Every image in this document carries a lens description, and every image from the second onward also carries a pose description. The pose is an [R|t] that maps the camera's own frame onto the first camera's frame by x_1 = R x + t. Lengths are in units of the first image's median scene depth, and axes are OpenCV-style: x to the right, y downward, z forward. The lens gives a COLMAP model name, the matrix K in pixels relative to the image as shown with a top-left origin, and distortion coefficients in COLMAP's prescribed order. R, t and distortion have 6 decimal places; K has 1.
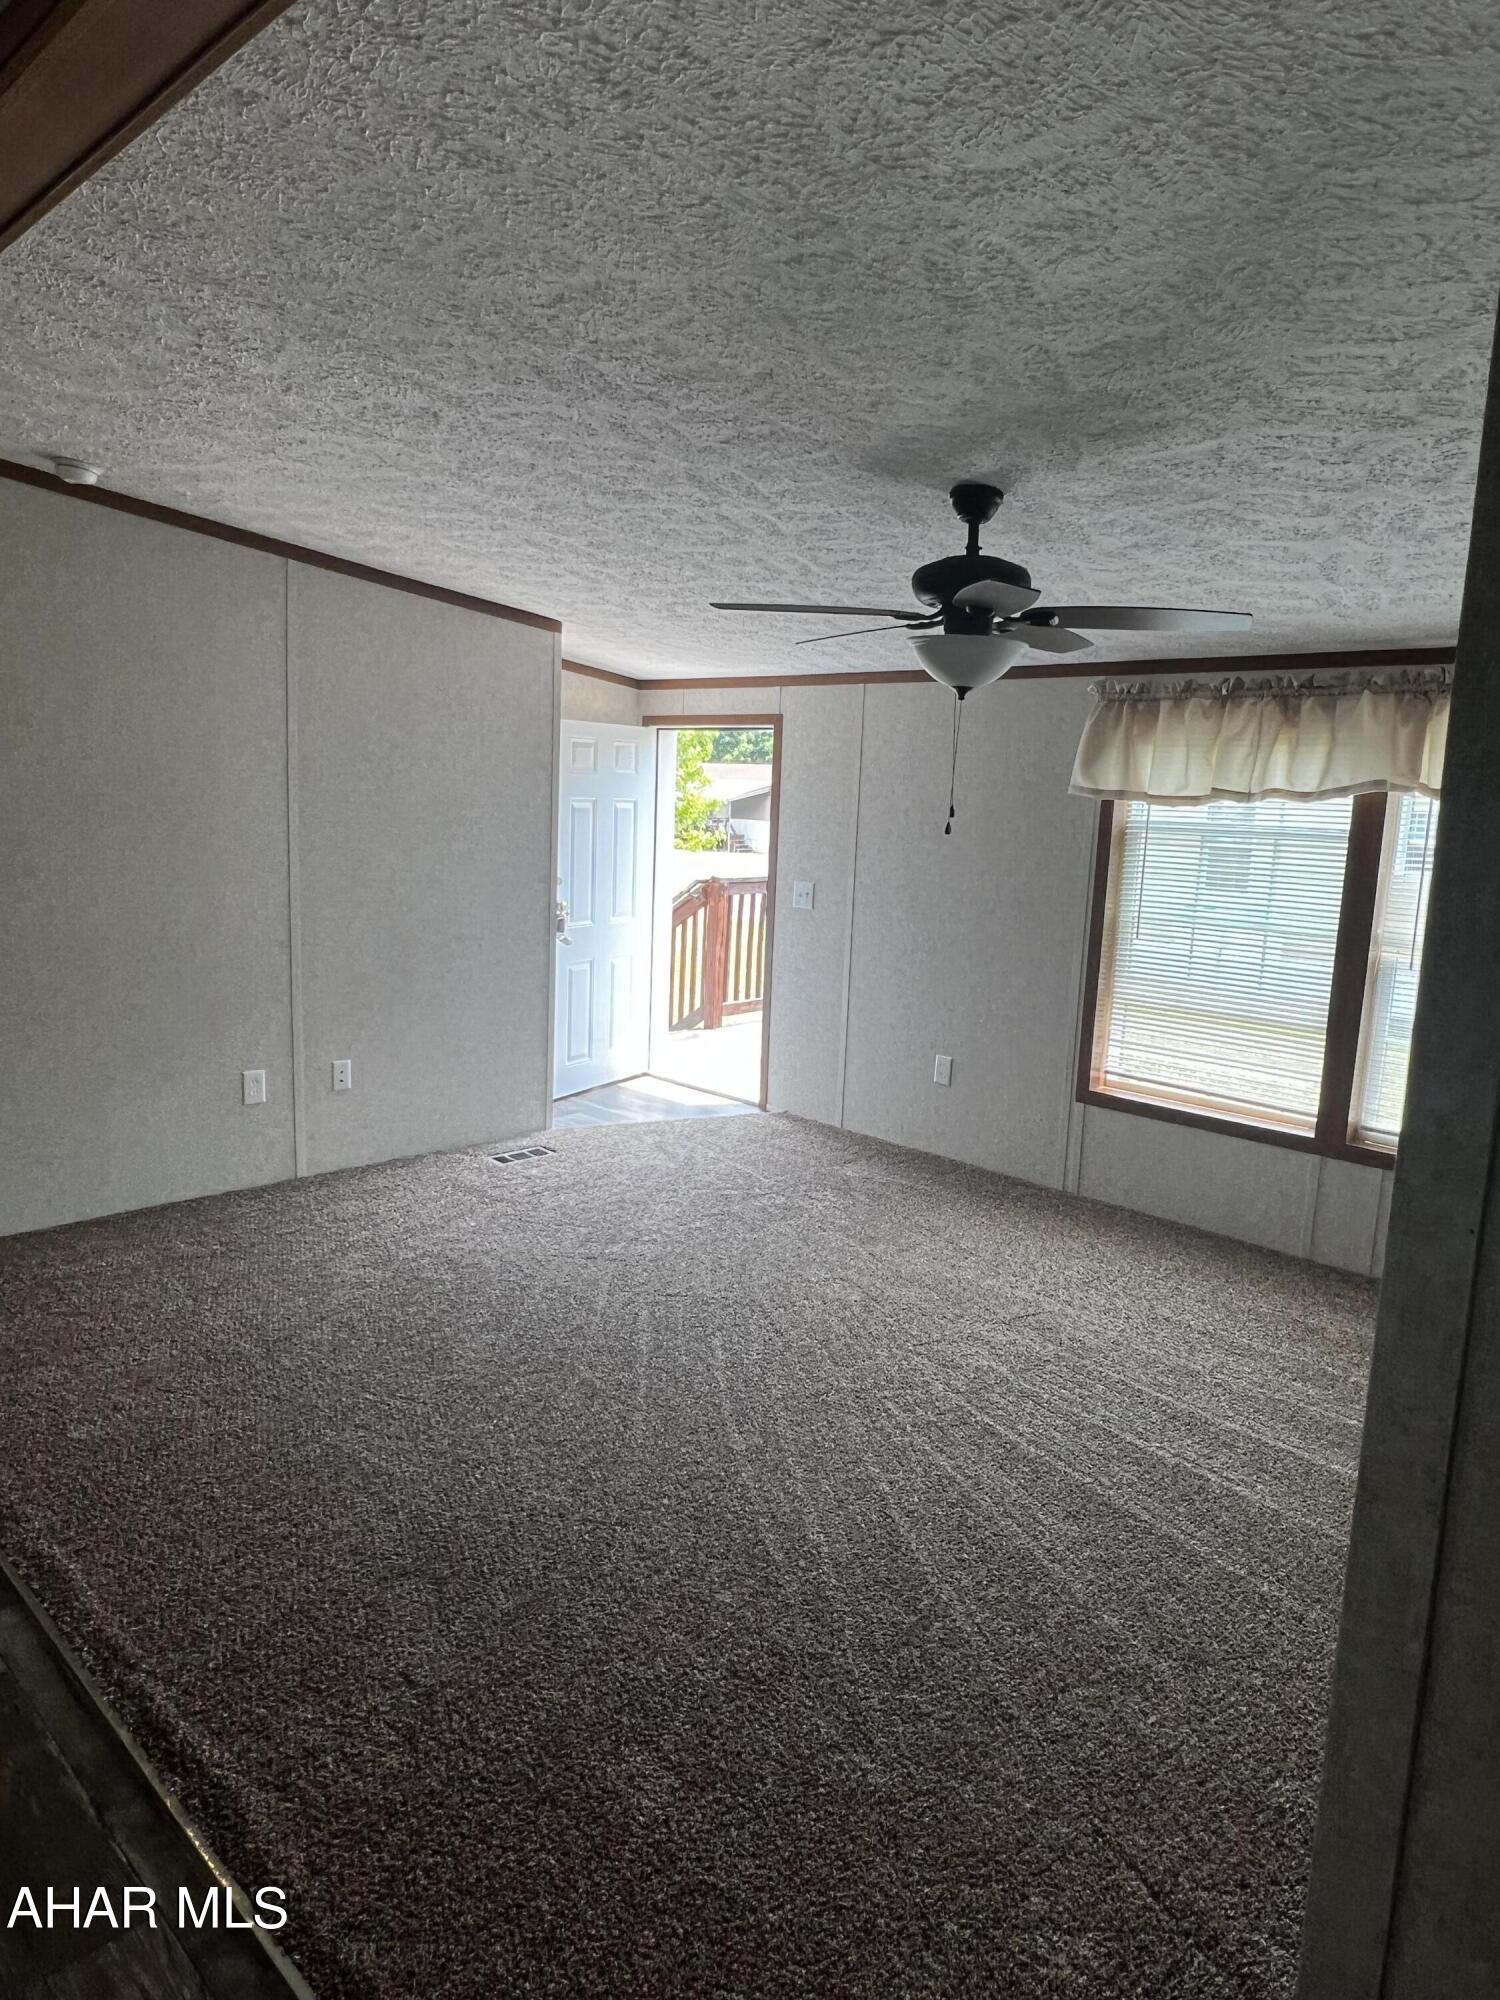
lens RADIAL K [[1306.5, 0, 741.8], [0, 1306.5, 999.6], [0, 0, 1]] dist [0.003580, -0.001784]
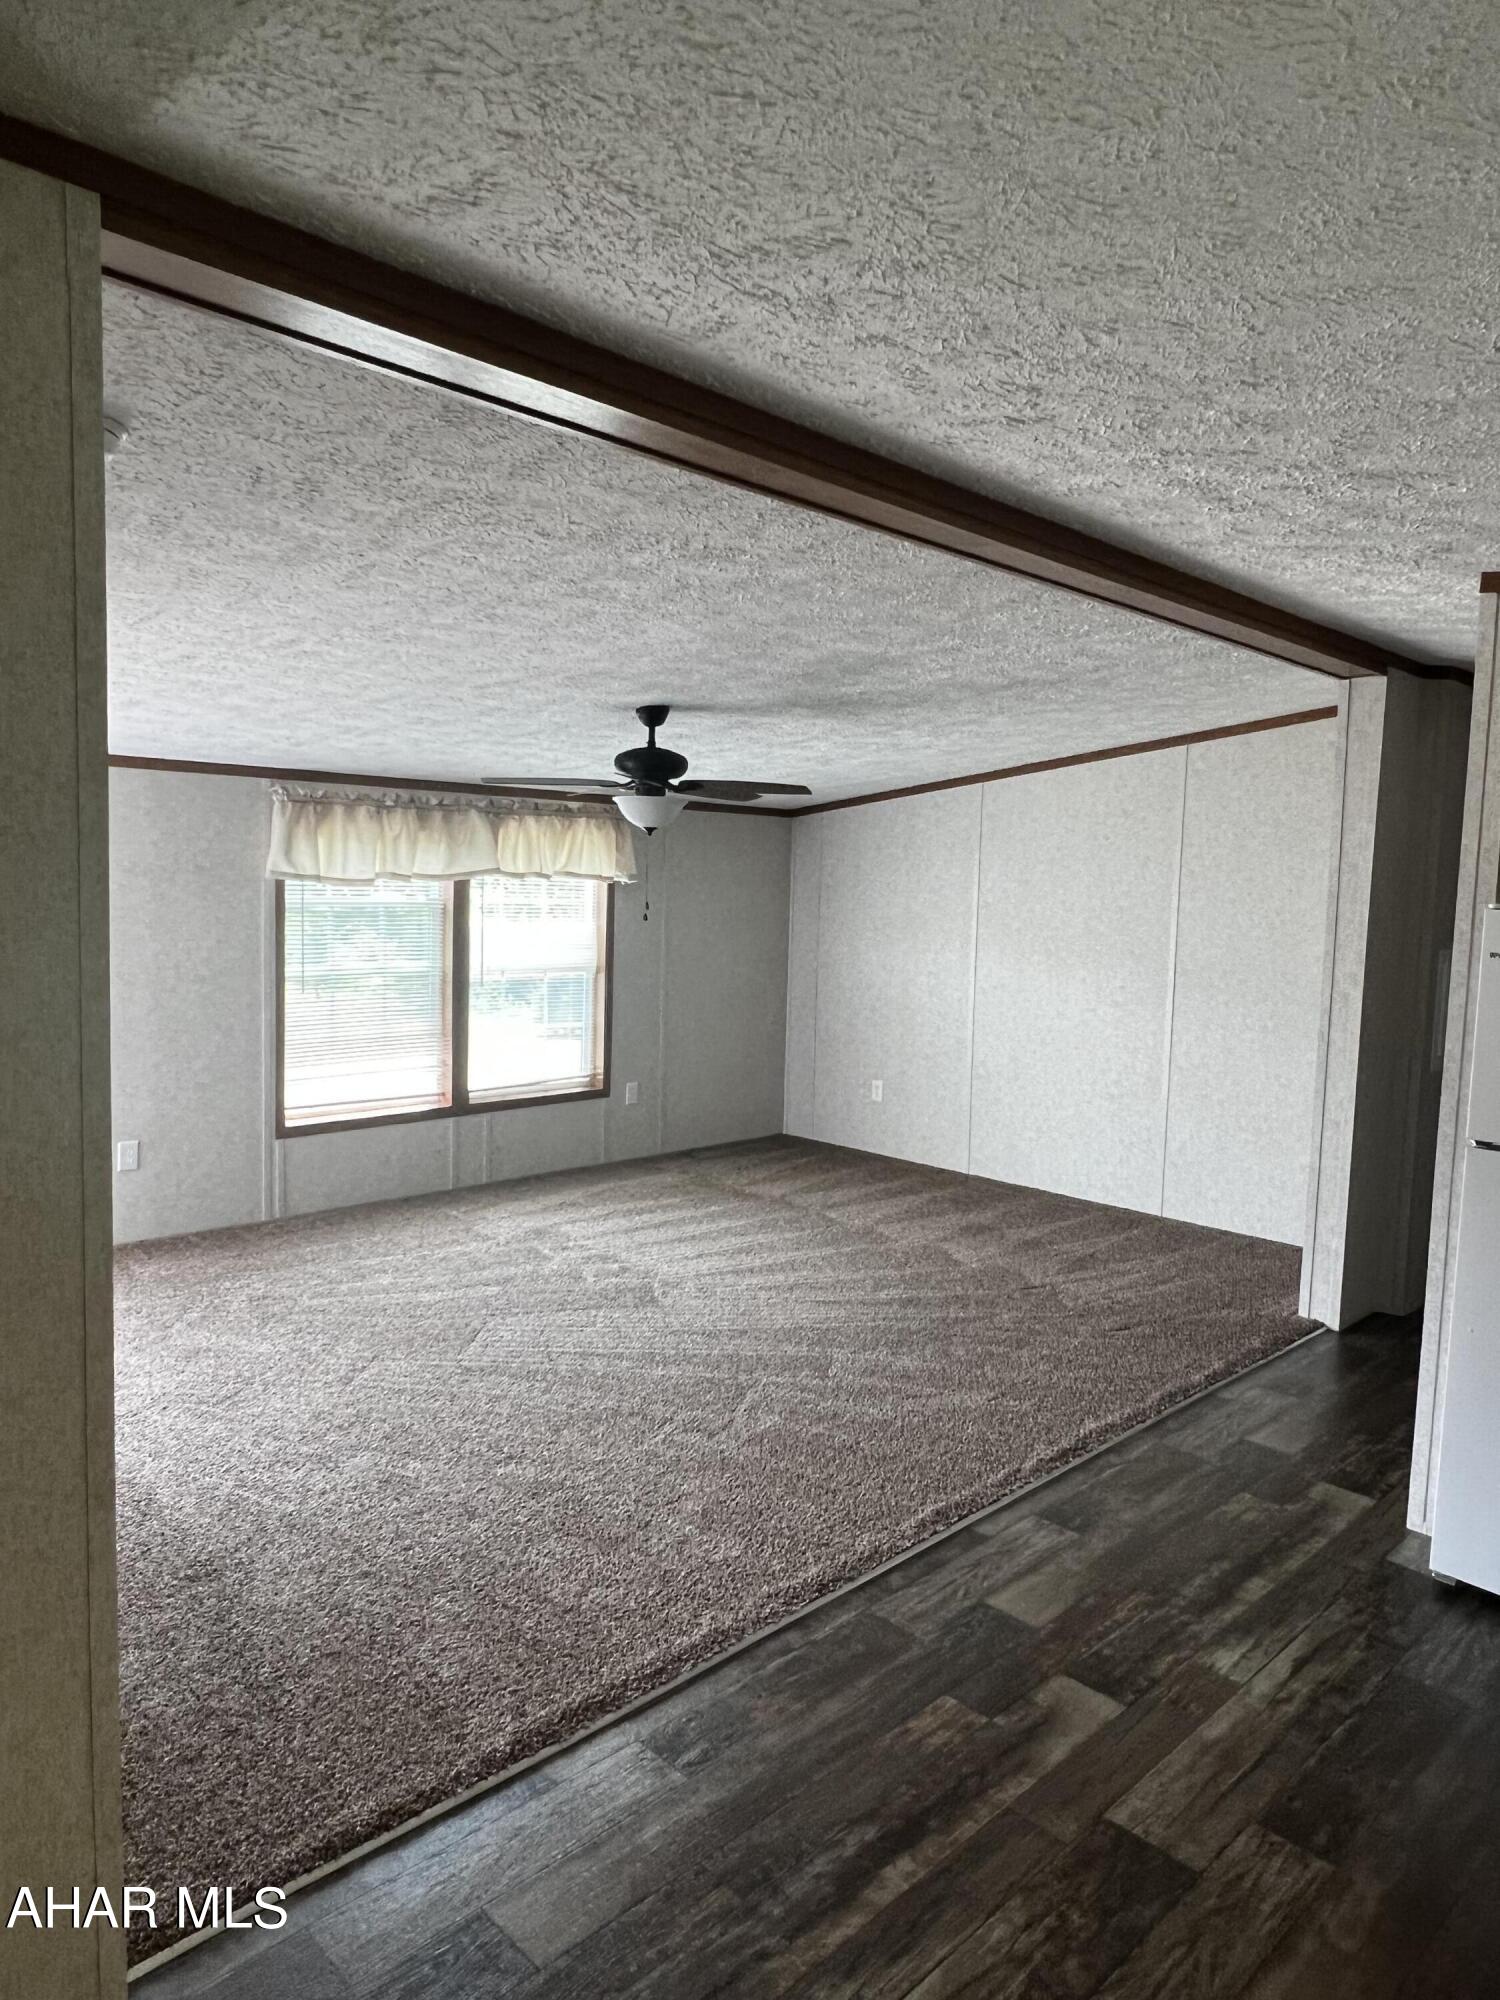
lens RADIAL K [[1306.5, 0, 741.8], [0, 1306.5, 999.6], [0, 0, 1]] dist [0.003580, -0.001784]
pose [[0.008971, -0.129093, 0.991592, -1.010921], [0.135671, 0.982620, 0.126697, -0.155832], [-0.990713, 0.133394, 0.026329, 0.621369]]
